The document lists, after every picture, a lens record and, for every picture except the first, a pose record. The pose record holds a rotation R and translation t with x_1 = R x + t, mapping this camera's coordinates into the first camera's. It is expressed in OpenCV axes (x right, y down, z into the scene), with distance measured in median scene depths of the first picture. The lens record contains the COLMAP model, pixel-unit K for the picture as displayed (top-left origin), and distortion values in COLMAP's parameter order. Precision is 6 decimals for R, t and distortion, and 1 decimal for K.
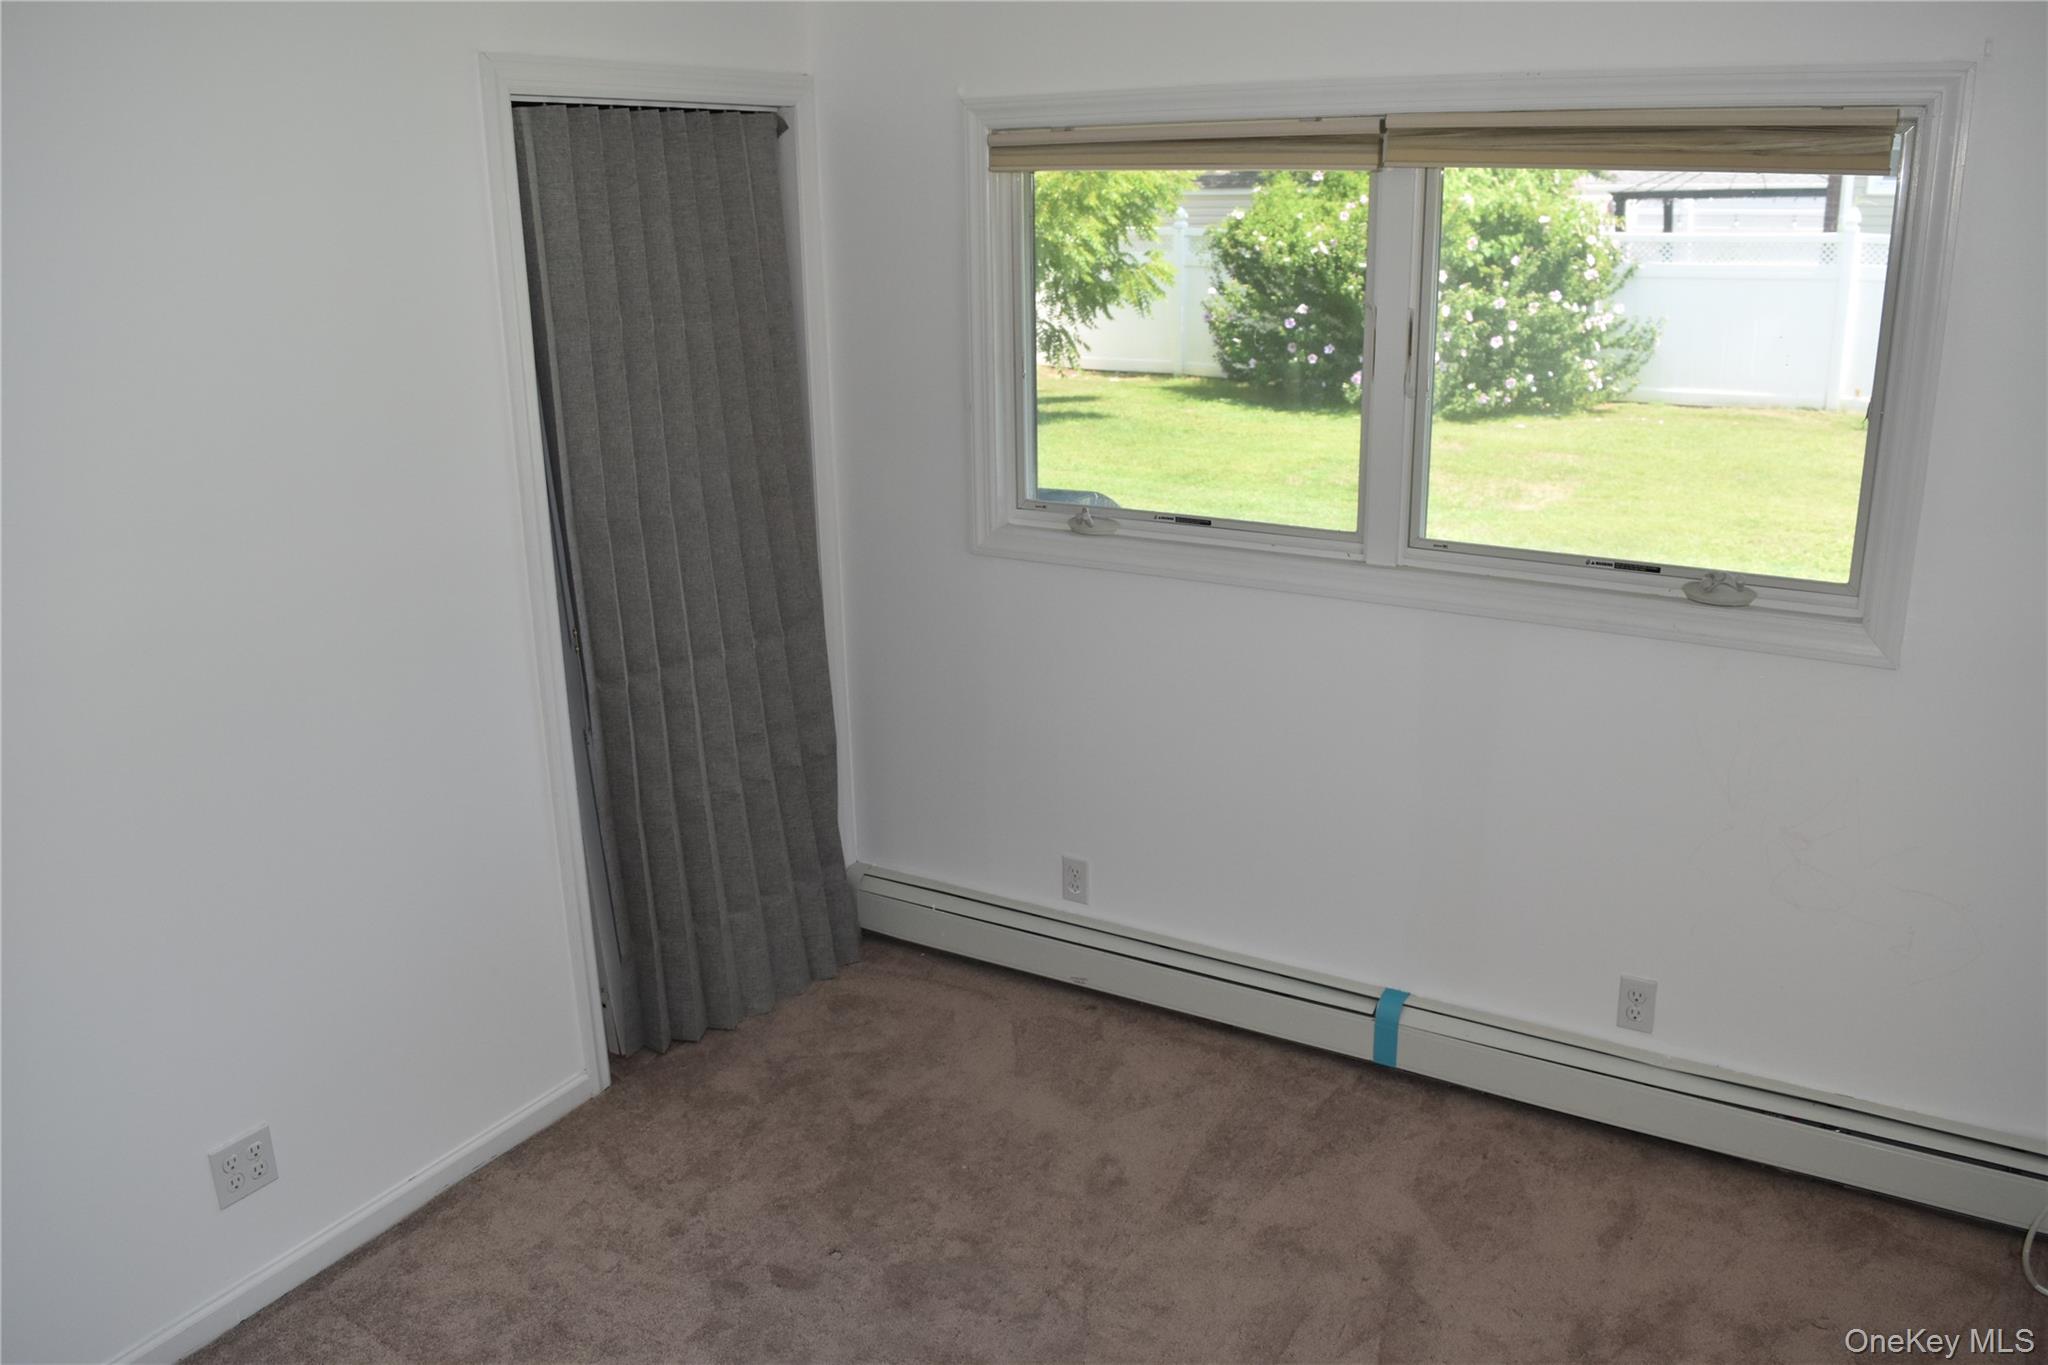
lens RADIAL K [[1607.1, 0, 1024.0], [0, 1607.1, 682.5], [0, 0, 1]] dist [-0.097067, 0.025266]
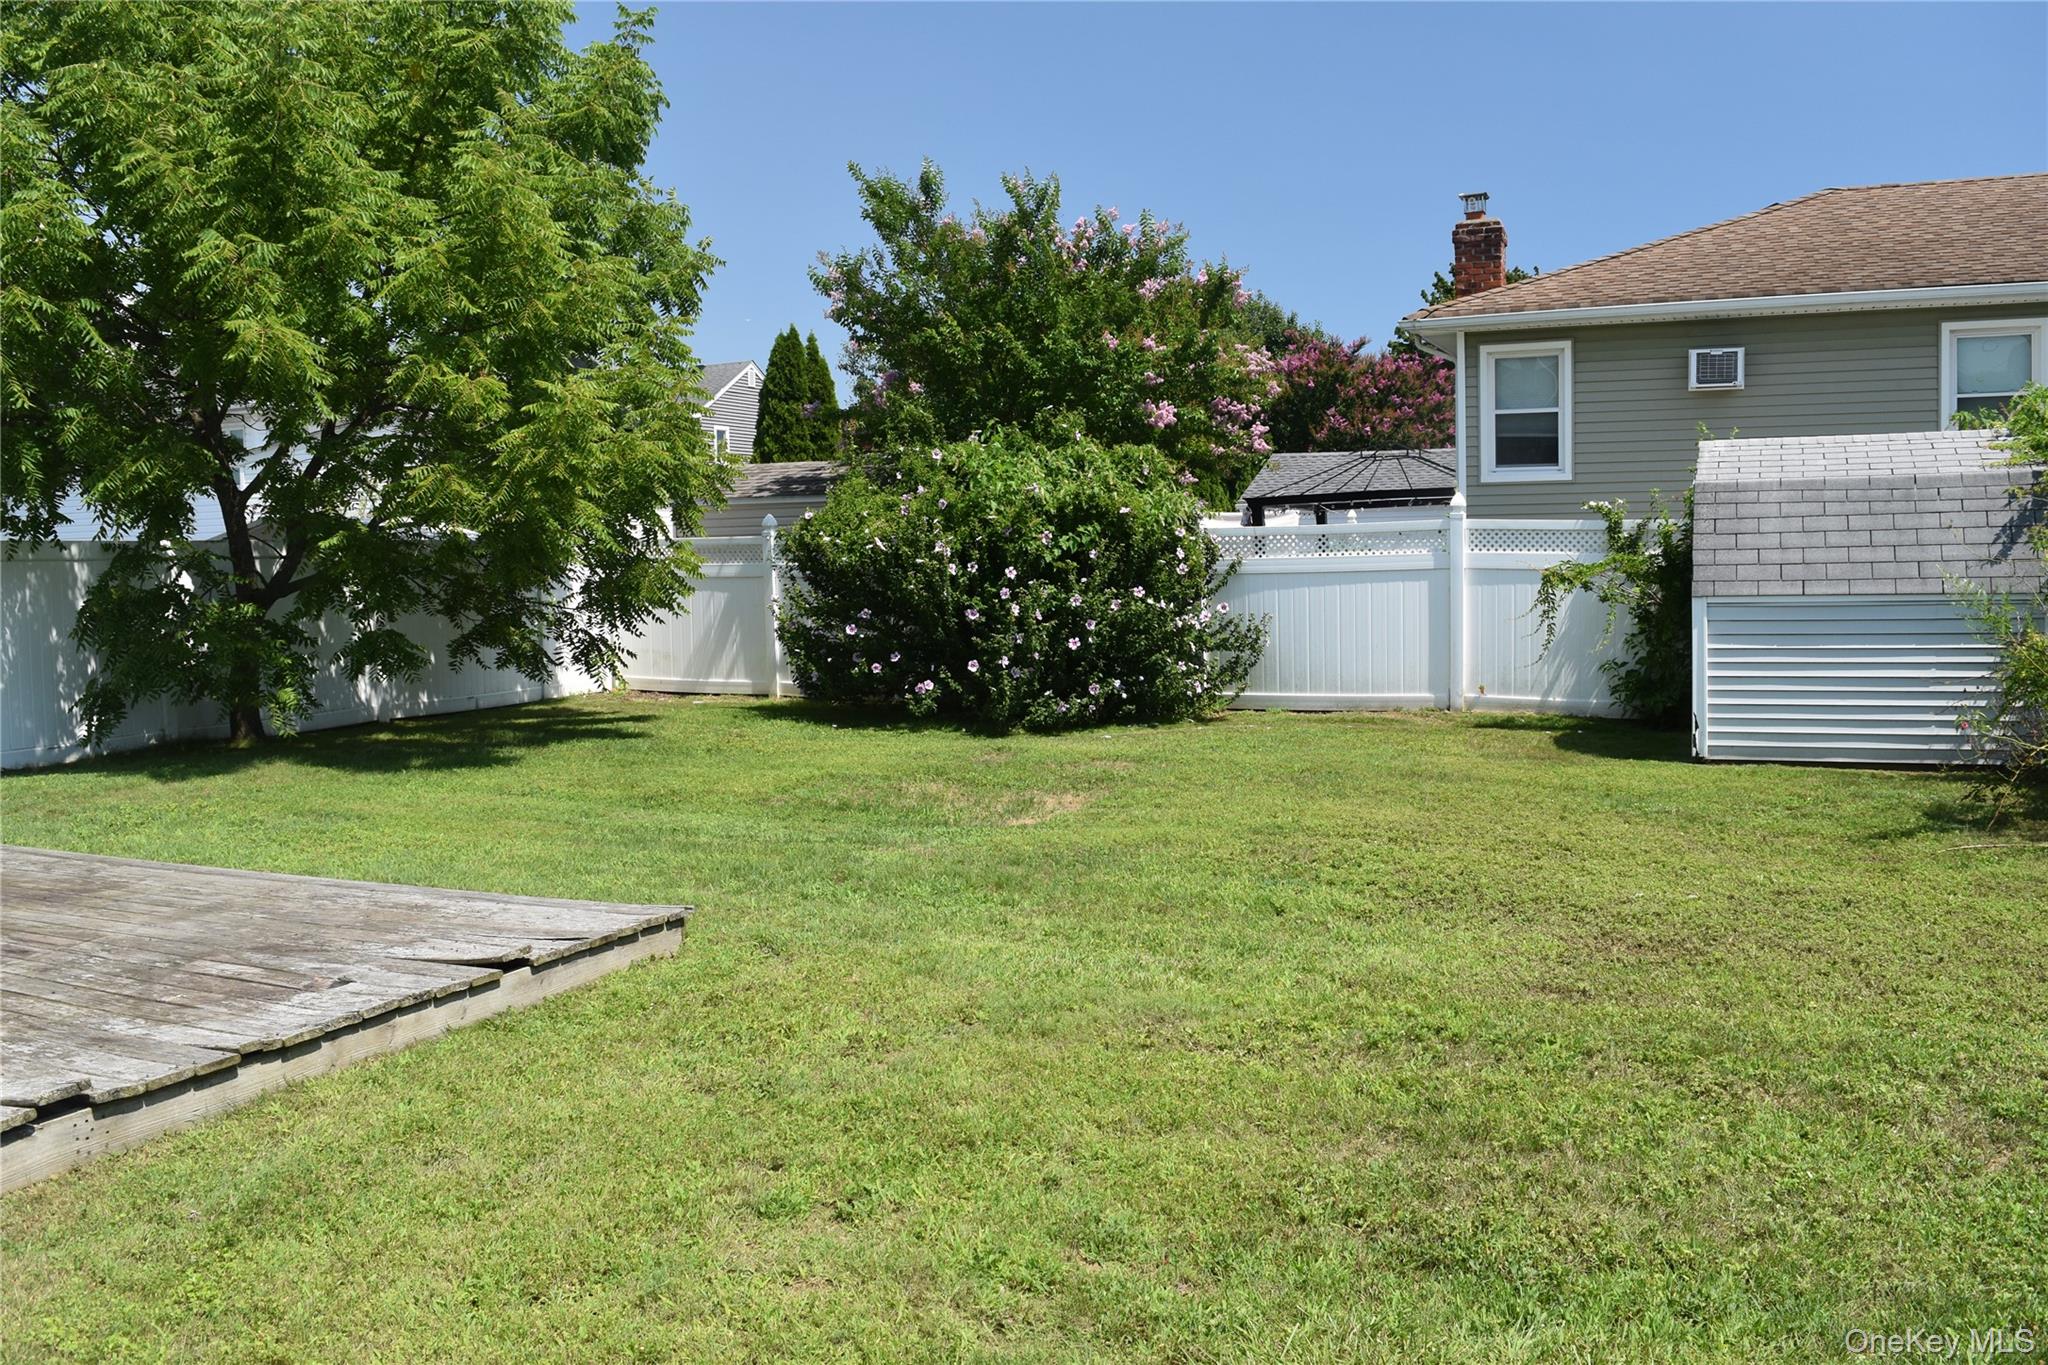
lens RADIAL K [[1607.1, 0, 1024.0], [0, 1607.1, 682.5], [0, 0, 1]] dist [-0.097067, 0.025266]
pose [[0.990875, -0.009891, 0.134422, 0.145137], [0.037176, 0.978674, -0.202026, -0.011706], [-0.129557, 0.205180, 0.970111, 0.130093]]
